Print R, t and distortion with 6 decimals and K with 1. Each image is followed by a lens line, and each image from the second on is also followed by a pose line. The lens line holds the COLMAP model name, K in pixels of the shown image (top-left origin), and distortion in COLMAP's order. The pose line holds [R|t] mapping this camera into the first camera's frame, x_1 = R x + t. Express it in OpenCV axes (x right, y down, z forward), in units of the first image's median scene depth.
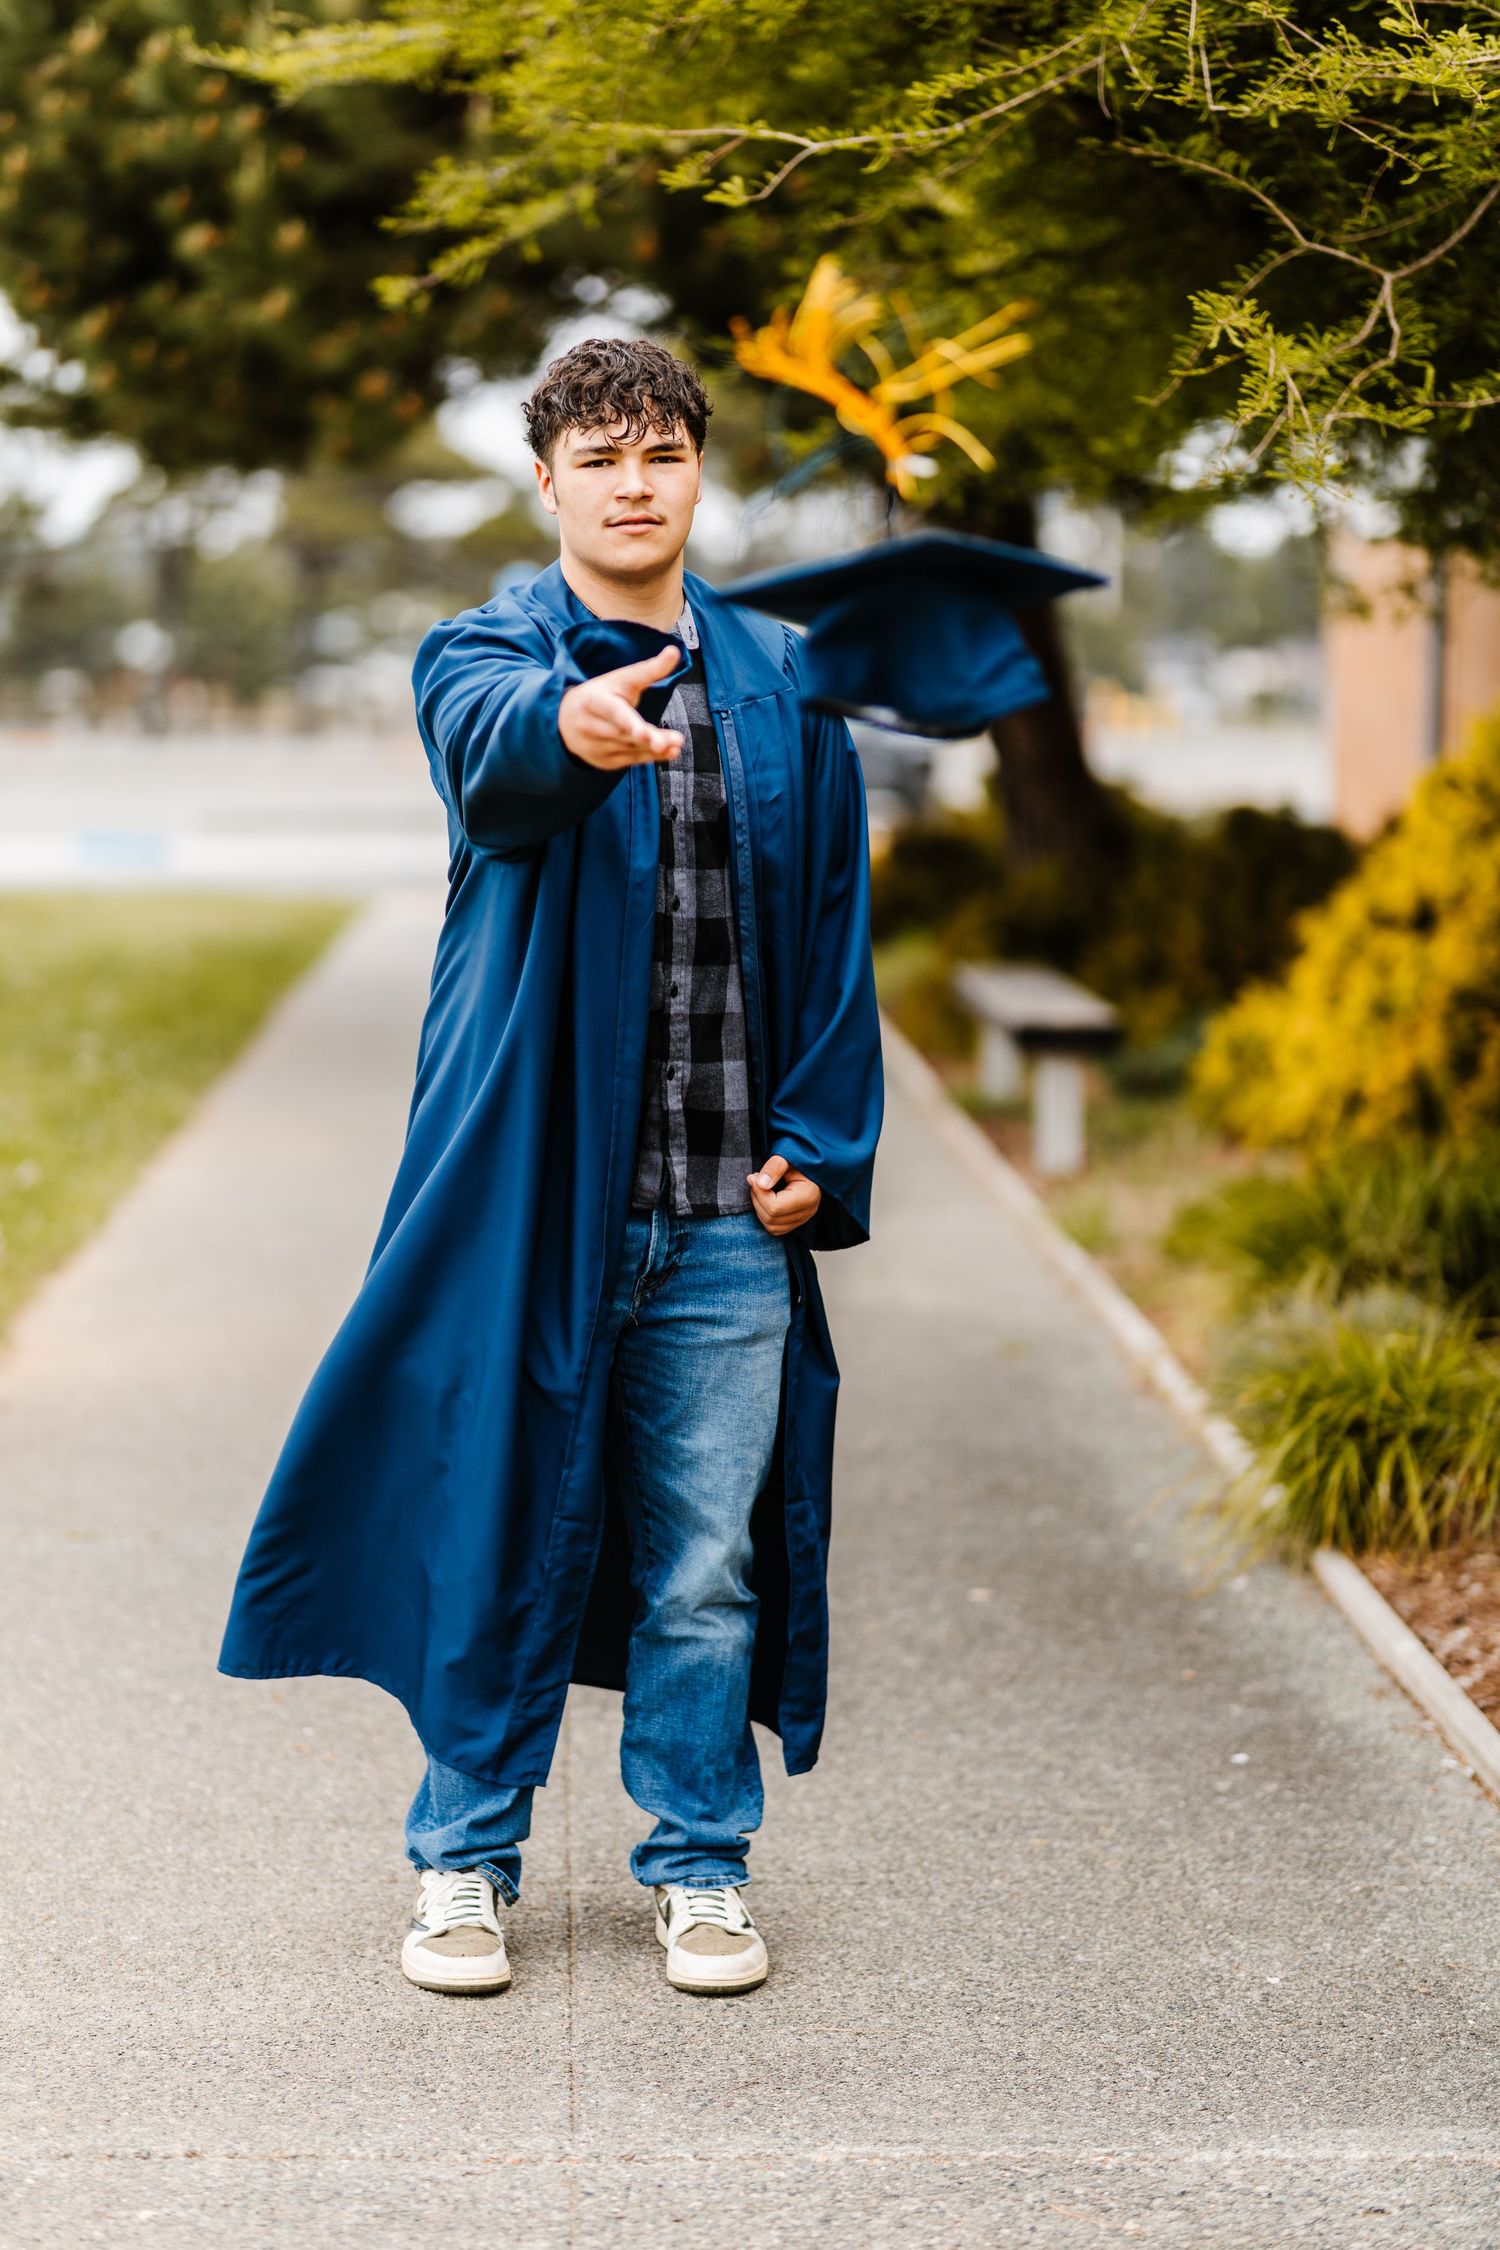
lens RADIAL K [[5495.4, 0, 750.0], [0, 5495.4, 1125.0], [0, 0, 1]] dist [0.015212, -0.189945]
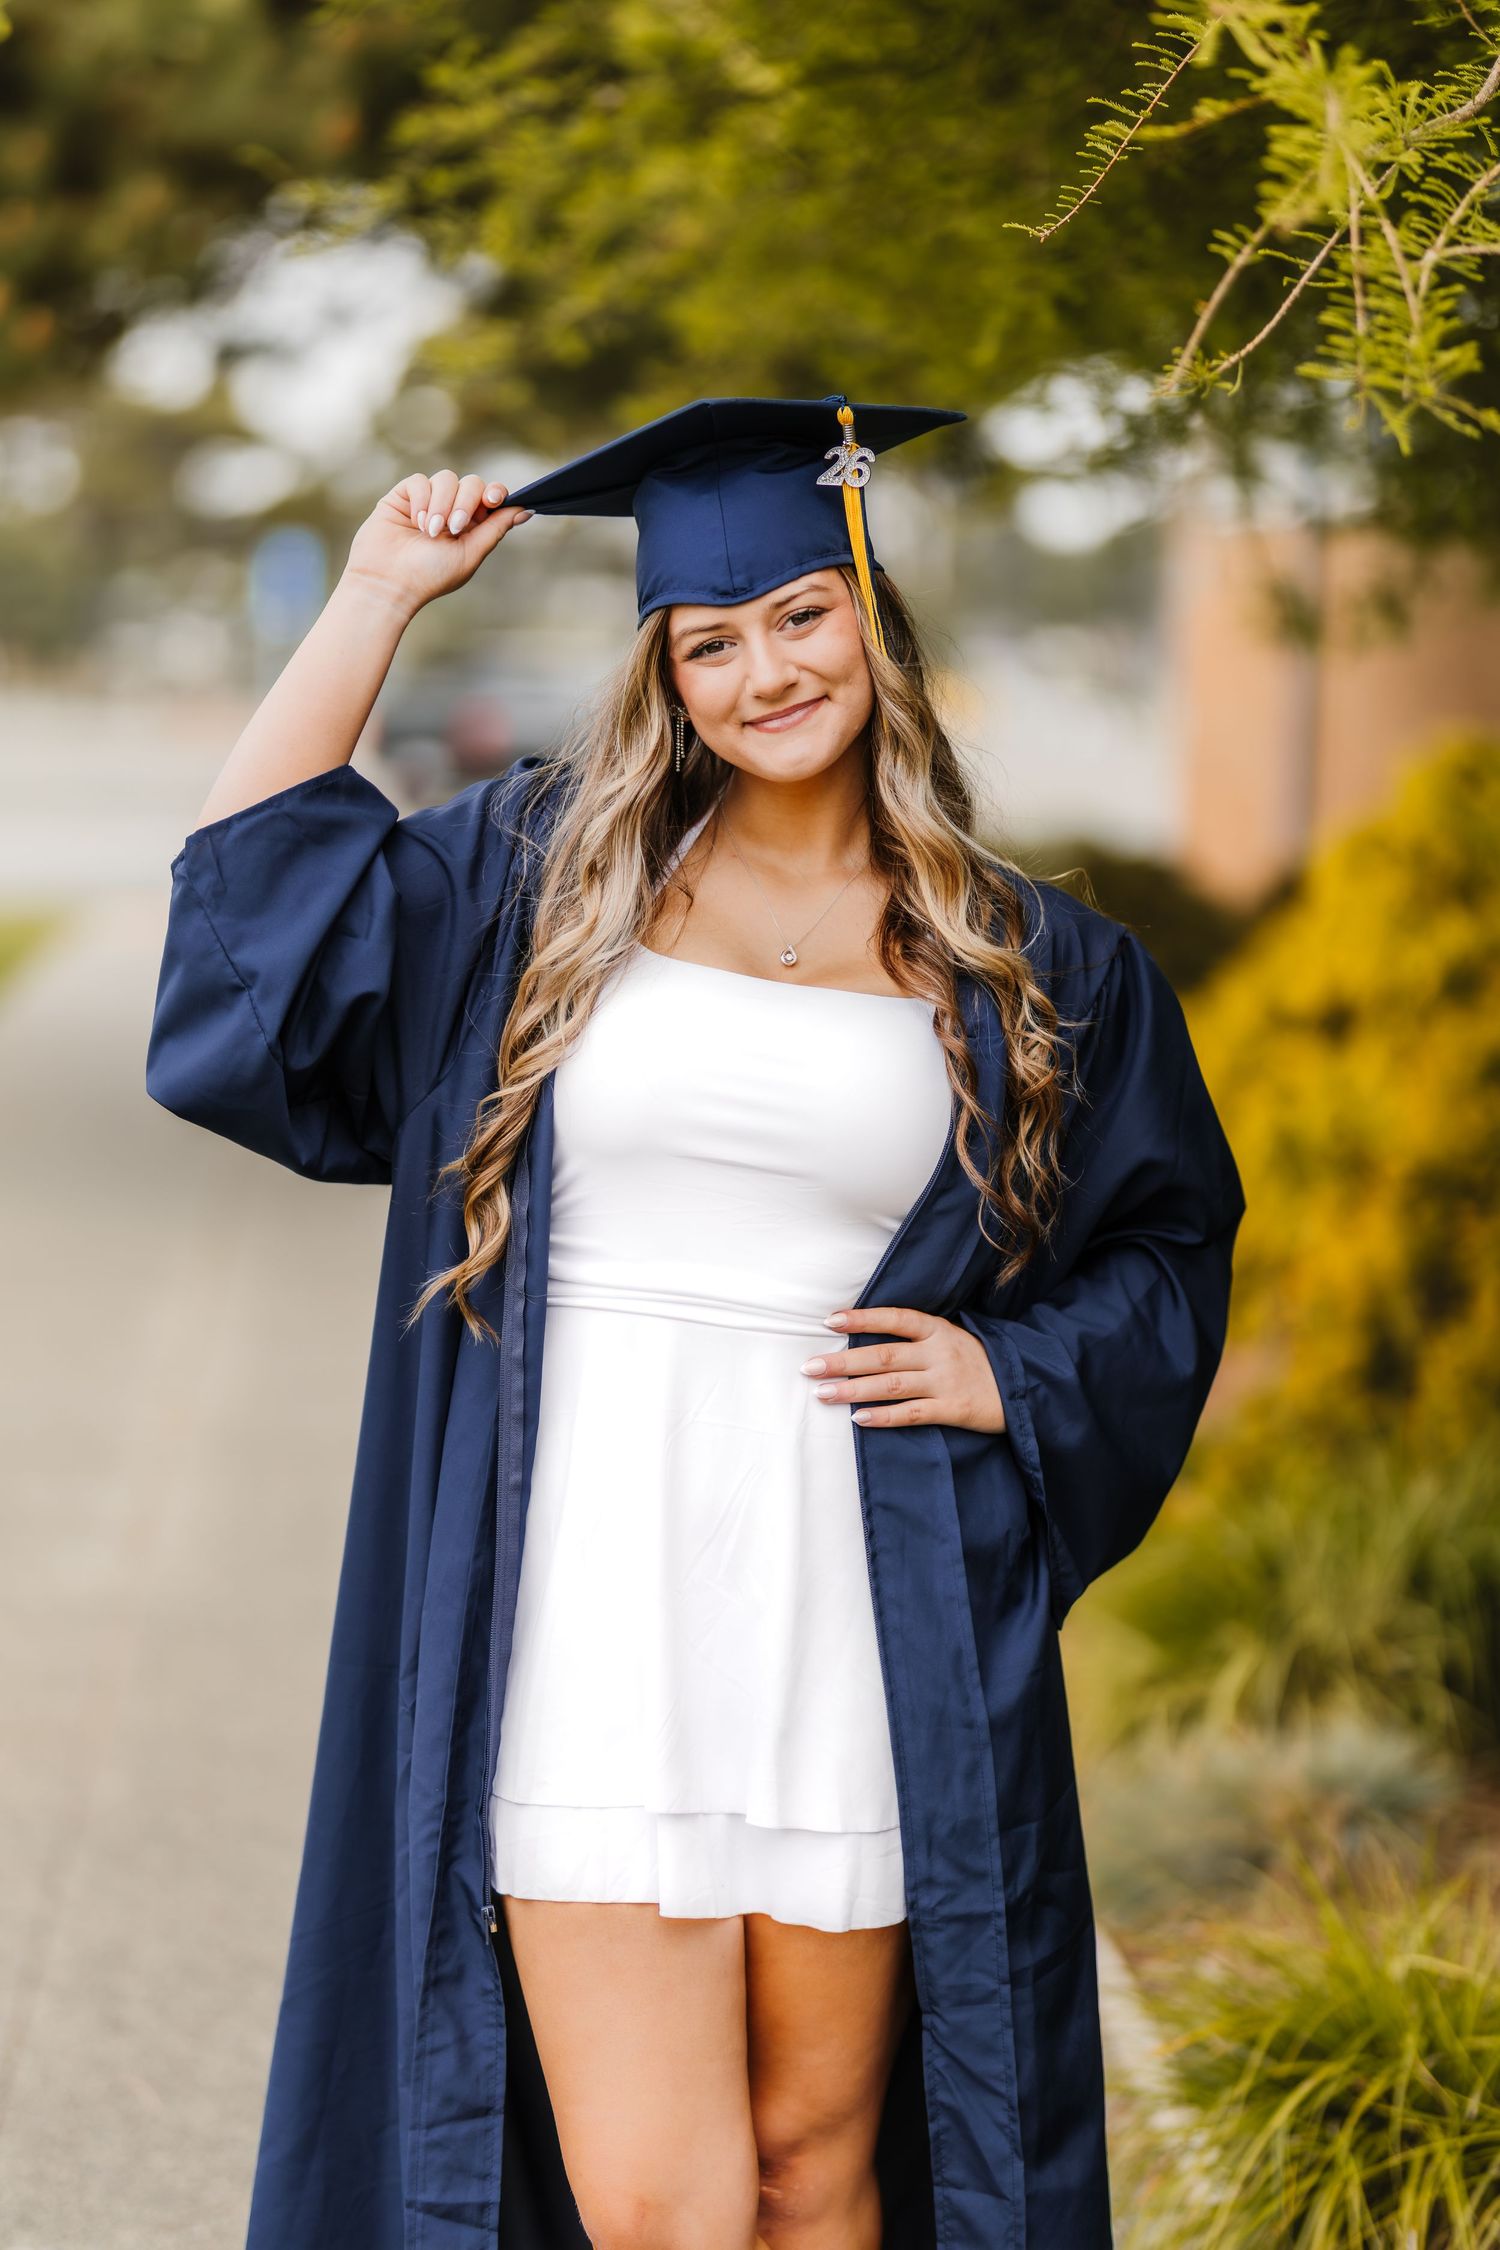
lens RADIAL K [[5495.4, 0, 750.0], [0, 5495.4, 1125.0], [0, 0, 1]] dist [0.015212, -0.189945]
pose [[0.999265, 0.015930, 0.034865, 0.022426], [-0.016086, 0.999862, 0.004206, -0.038089], [-0.034793, -0.004763, 0.999383, 0.362962]]
